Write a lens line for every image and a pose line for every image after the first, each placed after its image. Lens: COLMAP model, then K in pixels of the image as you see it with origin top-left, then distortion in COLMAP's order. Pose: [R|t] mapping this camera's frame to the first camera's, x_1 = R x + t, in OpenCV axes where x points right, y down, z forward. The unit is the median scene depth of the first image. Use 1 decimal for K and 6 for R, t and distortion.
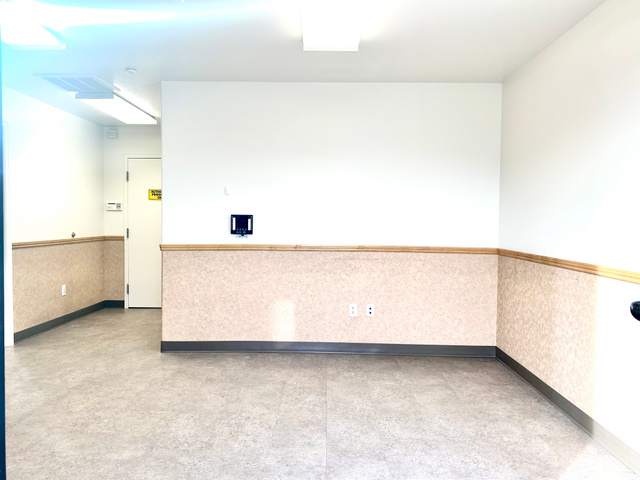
lens RADIAL K [[488.4, 0, 321.1], [0, 488.4, 237.4], [0, 0, 1]] dist [0.020366, -0.026147]
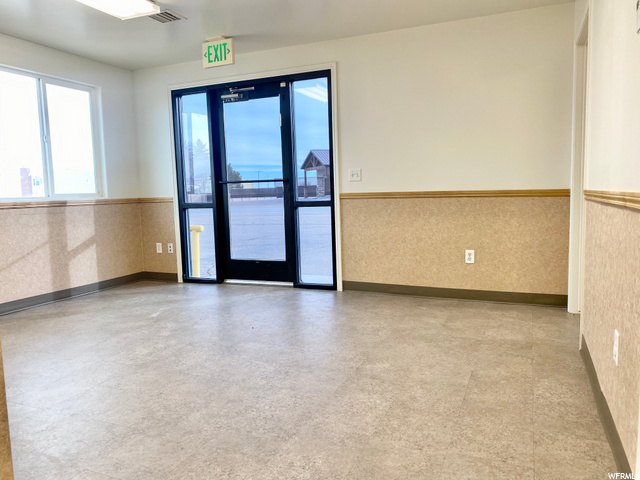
lens RADIAL K [[488.4, 0, 325.8], [0, 488.4, 222.0], [0, 0, 1]] dist [0.020366, -0.026147]
pose [[-0.929920, -0.008616, 0.367661, -0.697117], [0.031735, 0.994117, 0.103563, -0.003339], [-0.366390, 0.107973, -0.924175, 1.379985]]
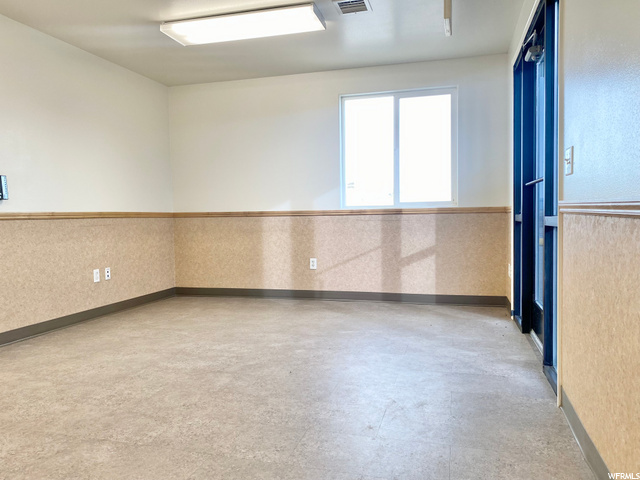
lens RADIAL K [[488.4, 0, 322.9], [0, 488.4, 236.3], [0, 0, 1]] dist [0.020366, -0.026147]
pose [[0.247905, -0.059687, 0.966944, -0.931316], [0.056084, 0.997311, 0.047183, 0.051749], [-0.967160, 0.042533, 0.250585, 0.321787]]
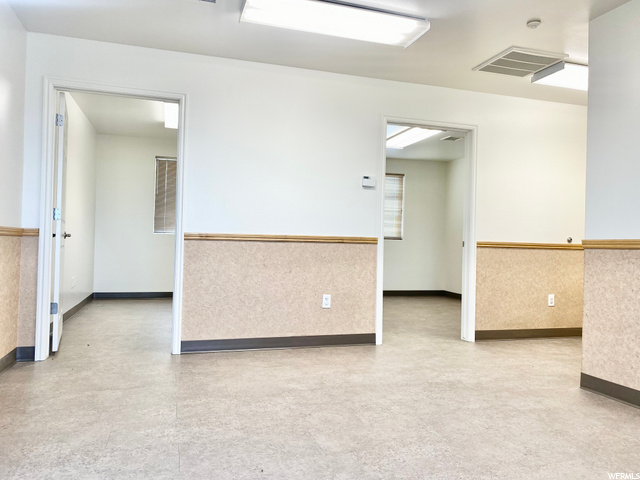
lens RADIAL K [[488.4, 0, 316.7], [0, 488.4, 237.9], [0, 0, 1]] dist [0.020366, -0.026147]
pose [[0.307449, -0.005565, -0.951548, 0.294733], [-0.059987, 0.997881, -0.025218, 0.062342], [0.949672, 0.064834, 0.306464, 0.452112]]
